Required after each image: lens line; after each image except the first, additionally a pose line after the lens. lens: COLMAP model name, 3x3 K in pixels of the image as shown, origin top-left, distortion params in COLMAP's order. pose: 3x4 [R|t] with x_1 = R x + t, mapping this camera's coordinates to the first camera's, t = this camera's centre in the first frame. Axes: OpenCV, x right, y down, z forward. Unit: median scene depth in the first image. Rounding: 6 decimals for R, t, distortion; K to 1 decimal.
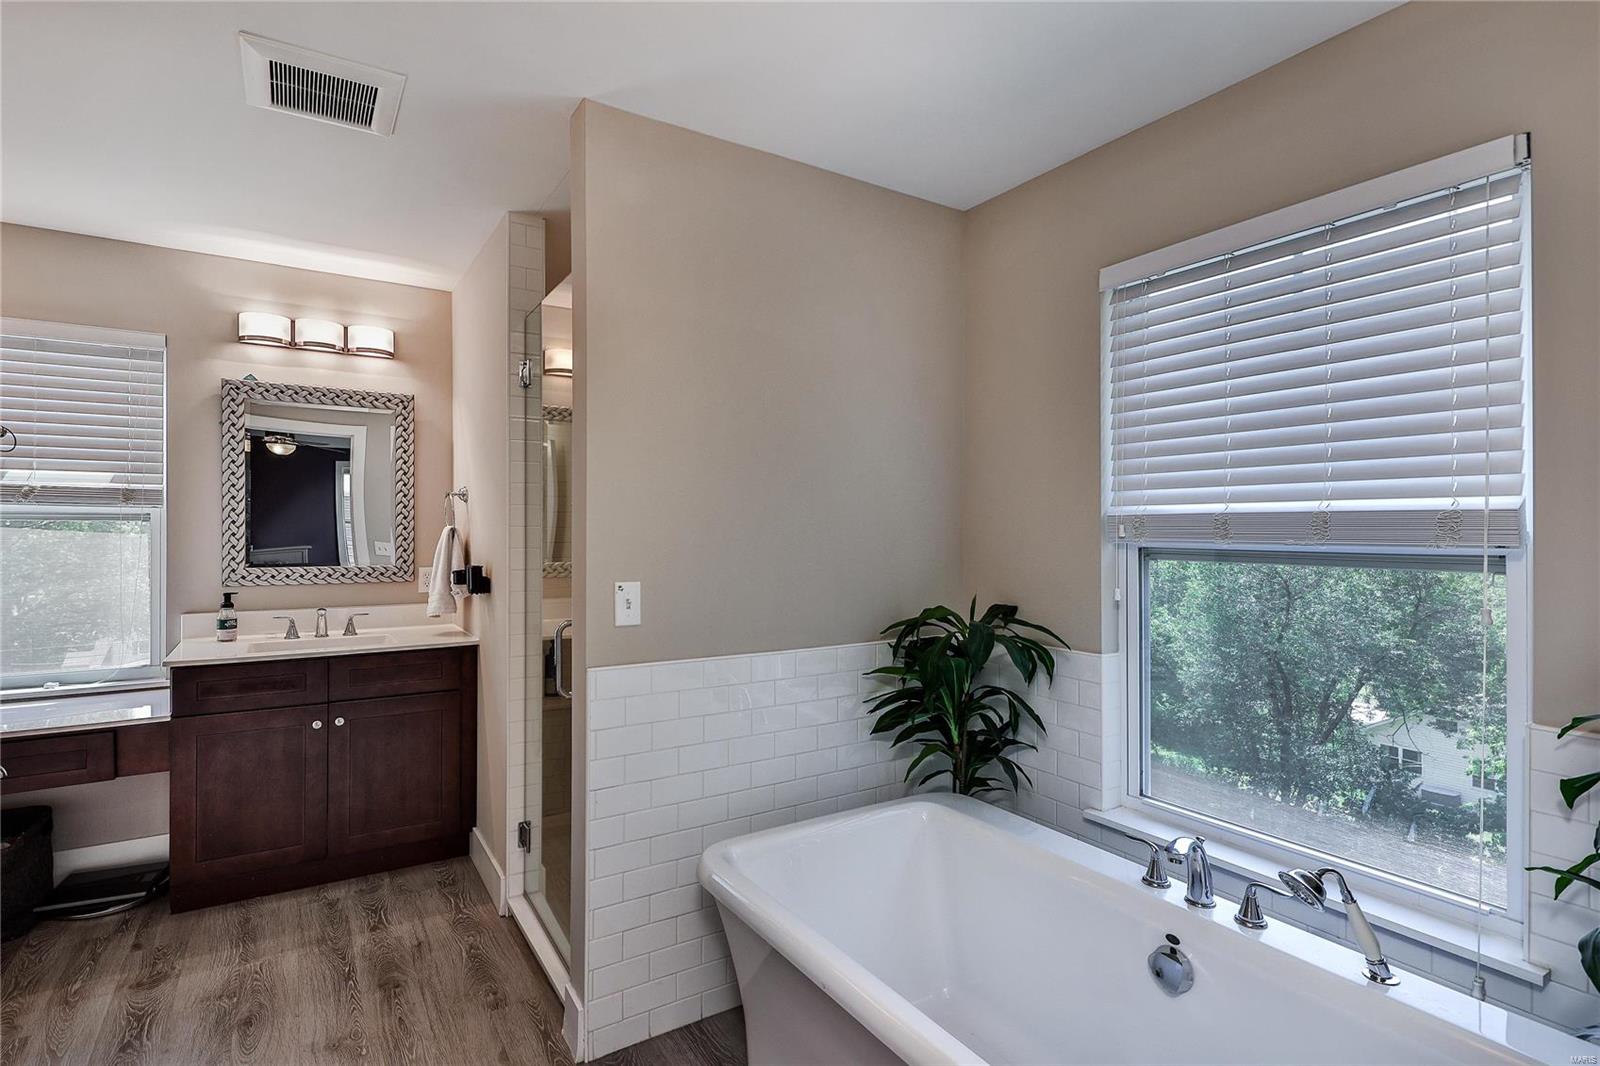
lens RADIAL K [[804.7, 0, 801.2], [0, 804.7, 539.0], [0, 0, 1]] dist [0.010132, -0.004531]
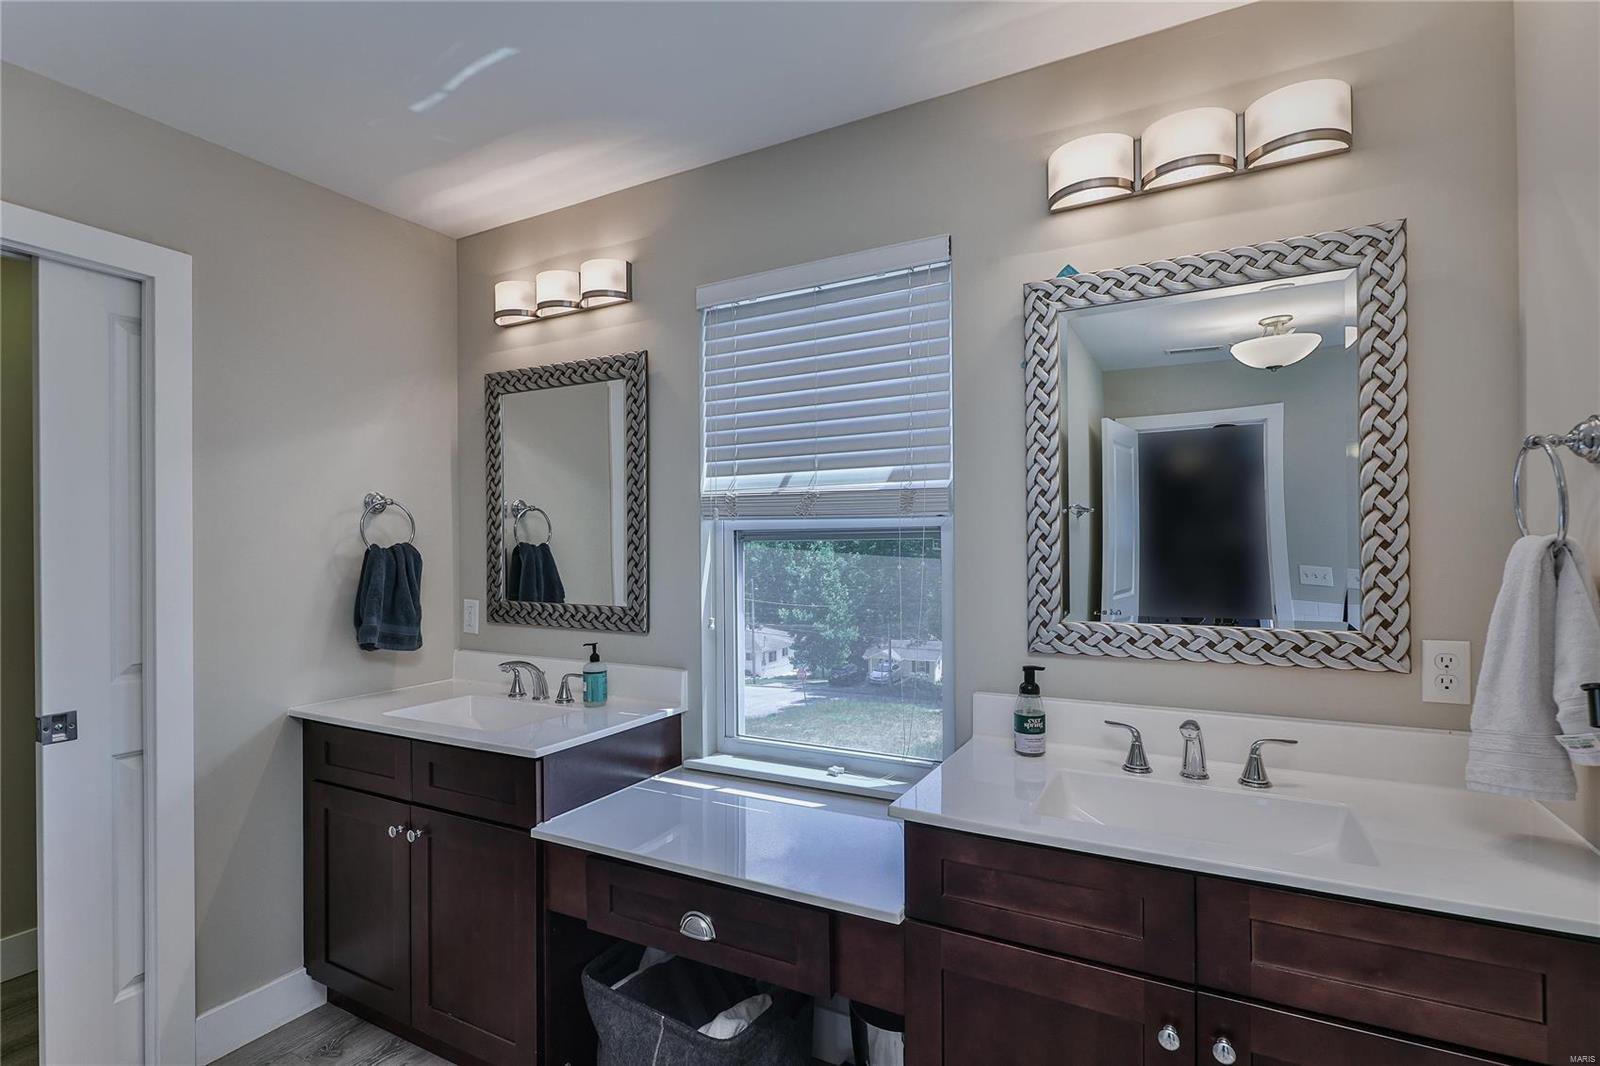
lens RADIAL K [[804.7, 0, 796.4], [0, 804.7, 544.8], [0, 0, 1]] dist [0.010132, -0.004531]
pose [[0.504907, -0.008807, -0.863129, -0.306706], [0.007398, 0.999955, -0.005875, -0.013302], [0.863142, -0.003419, 0.504950, 0.568155]]
